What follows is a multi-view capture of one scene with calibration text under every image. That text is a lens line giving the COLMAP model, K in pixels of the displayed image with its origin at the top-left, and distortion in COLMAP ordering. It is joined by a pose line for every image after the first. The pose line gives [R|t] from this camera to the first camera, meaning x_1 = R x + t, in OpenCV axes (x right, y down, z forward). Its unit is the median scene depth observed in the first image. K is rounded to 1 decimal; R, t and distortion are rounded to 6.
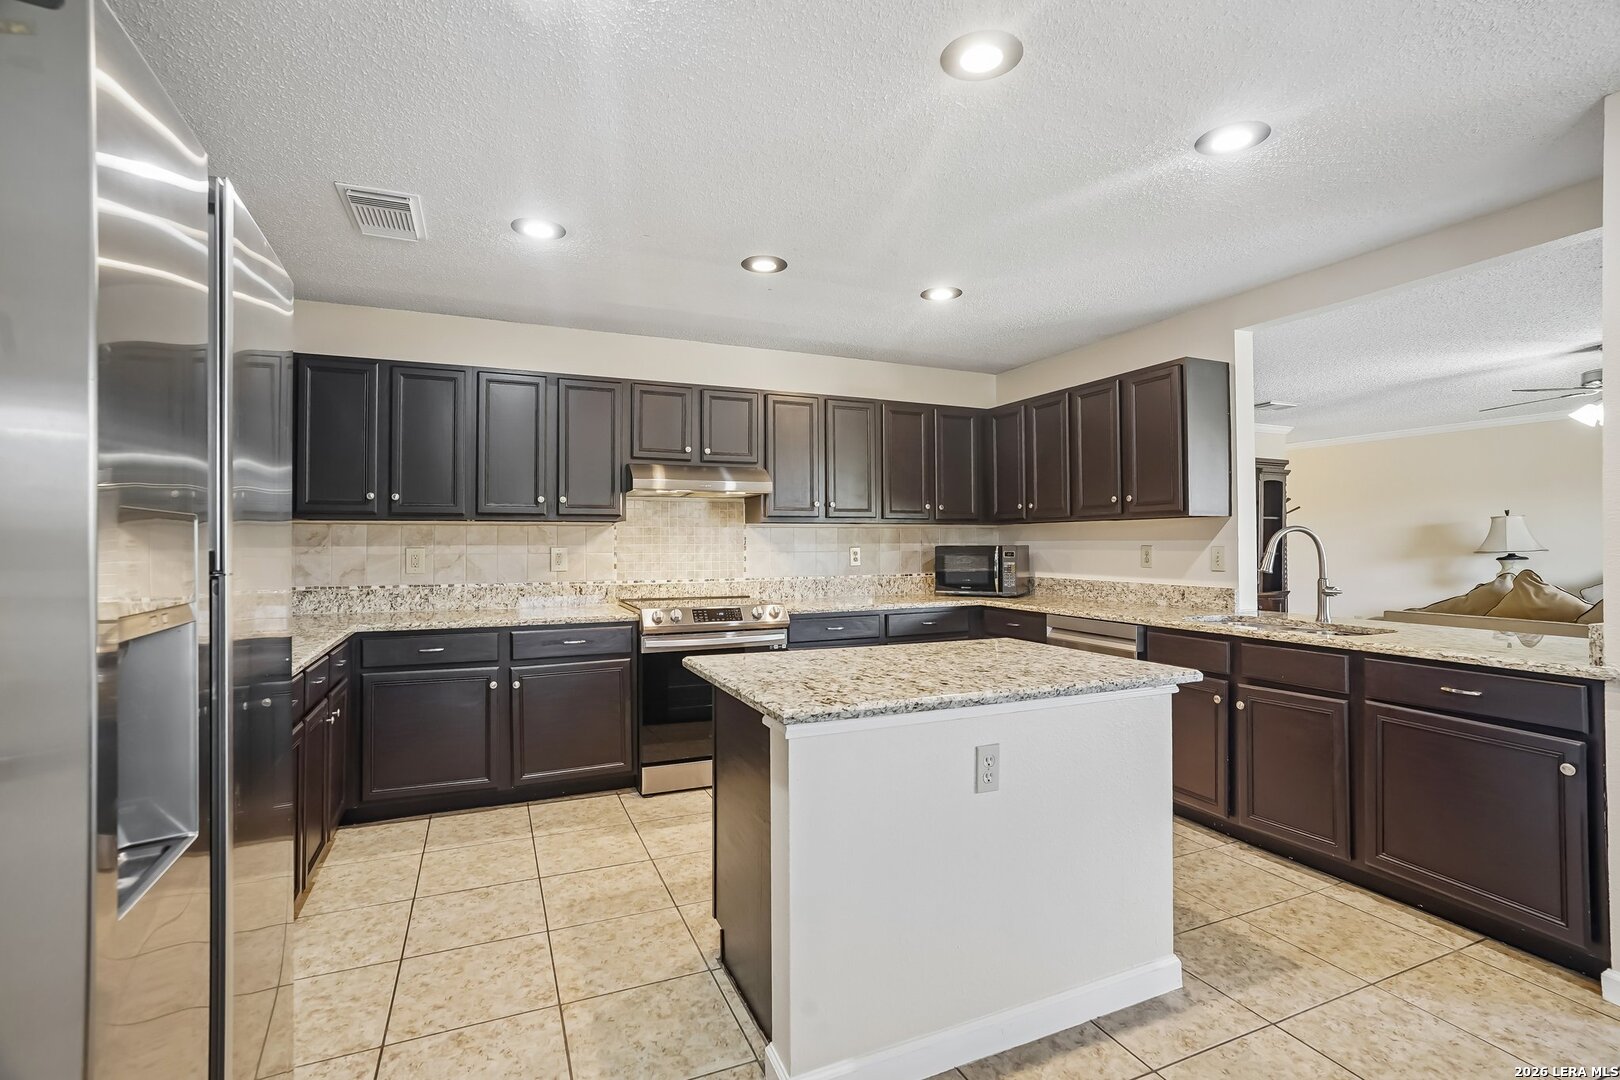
lens RADIAL K [[752.1, 0, 818.2], [0, 752.1, 533.6], [0, 0, 1]] dist [-0.046891, 0.021427]
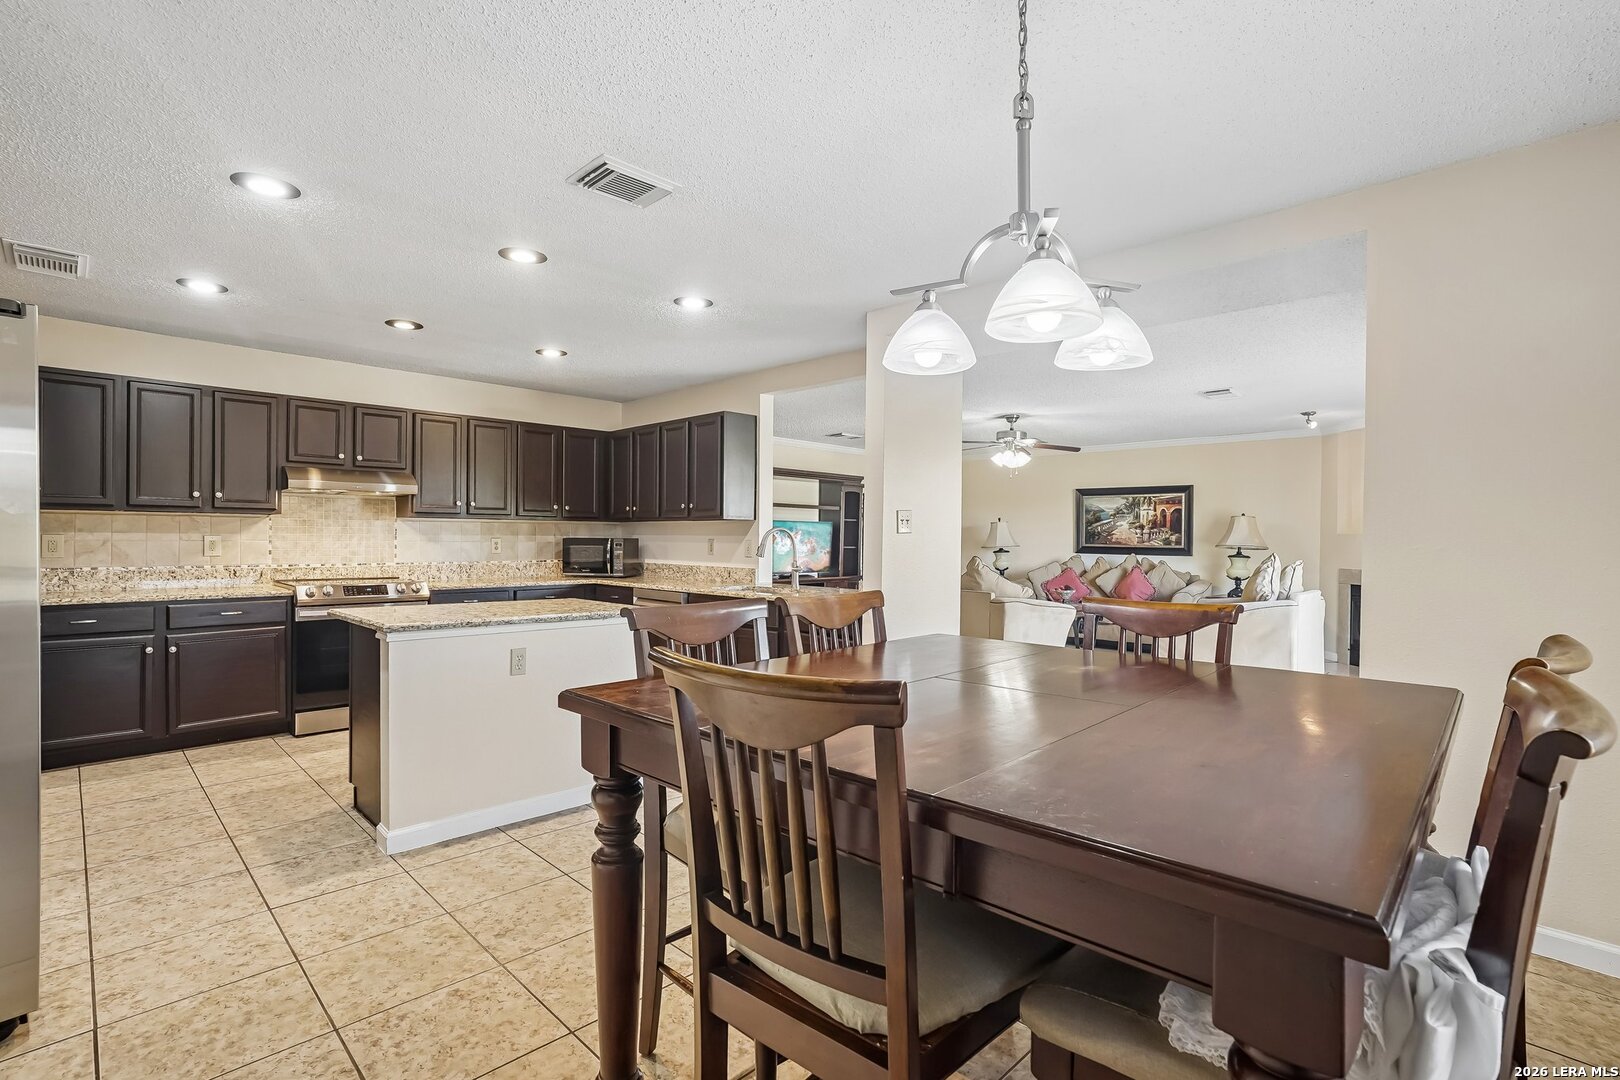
lens RADIAL K [[752.1, 0, 813.2], [0, 752.1, 542.2], [0, 0, 1]] dist [-0.046891, 0.021427]
pose [[0.929820, 0.009004, 0.367903, 0.101661], [-0.016081, 0.999740, 0.016173, -0.004538], [-0.367662, -0.020954, 0.929723, -0.413791]]
